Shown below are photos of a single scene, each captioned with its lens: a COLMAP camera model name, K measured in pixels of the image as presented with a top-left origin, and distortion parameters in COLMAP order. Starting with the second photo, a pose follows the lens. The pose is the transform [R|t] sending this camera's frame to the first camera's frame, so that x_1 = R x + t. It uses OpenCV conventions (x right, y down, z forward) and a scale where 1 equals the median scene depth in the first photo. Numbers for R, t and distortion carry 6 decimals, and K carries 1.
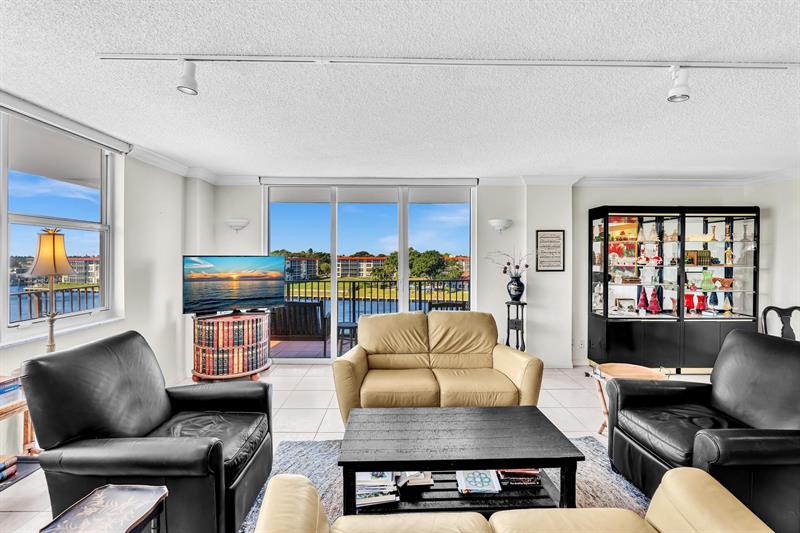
lens RADIAL K [[348.3, 0, 399.9], [0, 348.3, 263.6], [0, 0, 1]] dist [-0.002823, -0.001031]
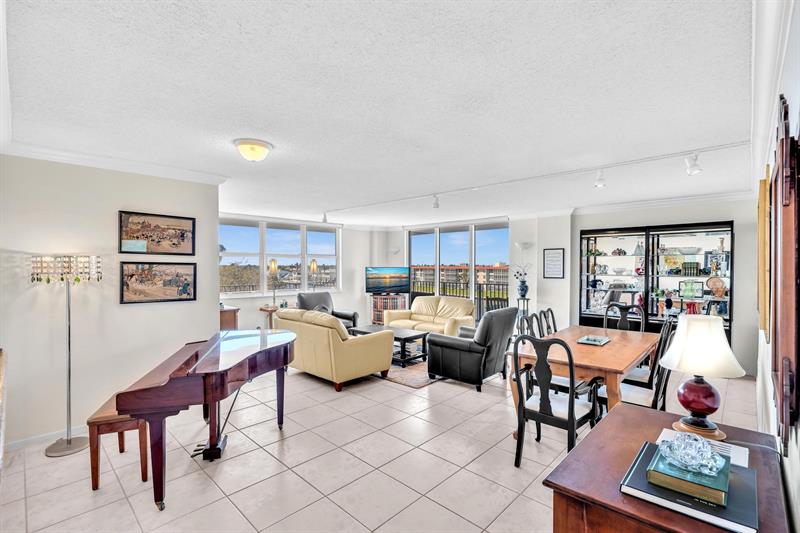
lens RADIAL K [[365.7, 0, 416.4], [0, 365.7, 275.9], [0, 0, 1]] dist [0.002308, 0.000067]
pose [[0.736342, 0.016010, -0.676420, 1.144686], [-0.008801, 0.999862, 0.014084, -0.002791], [0.676553, -0.004417, 0.736381, -0.506072]]
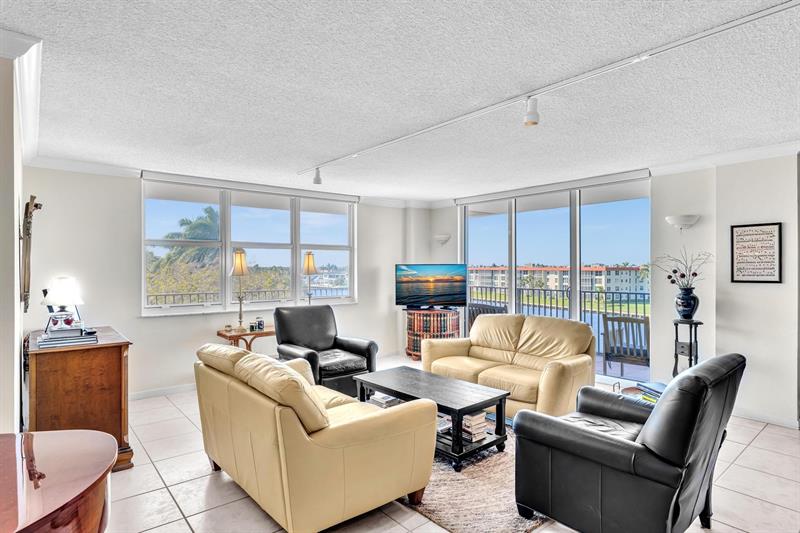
lens RADIAL K [[439.4, 0, 418.6], [0, 439.4, 272.3], [0, 0, 1]] dist [0.007289, 0.000042]
pose [[0.652587, 0.004704, -0.757699, 0.745298], [-0.007830, 0.999969, -0.000536, 0.008079], [0.757673, 0.006282, 0.652604, -0.109697]]
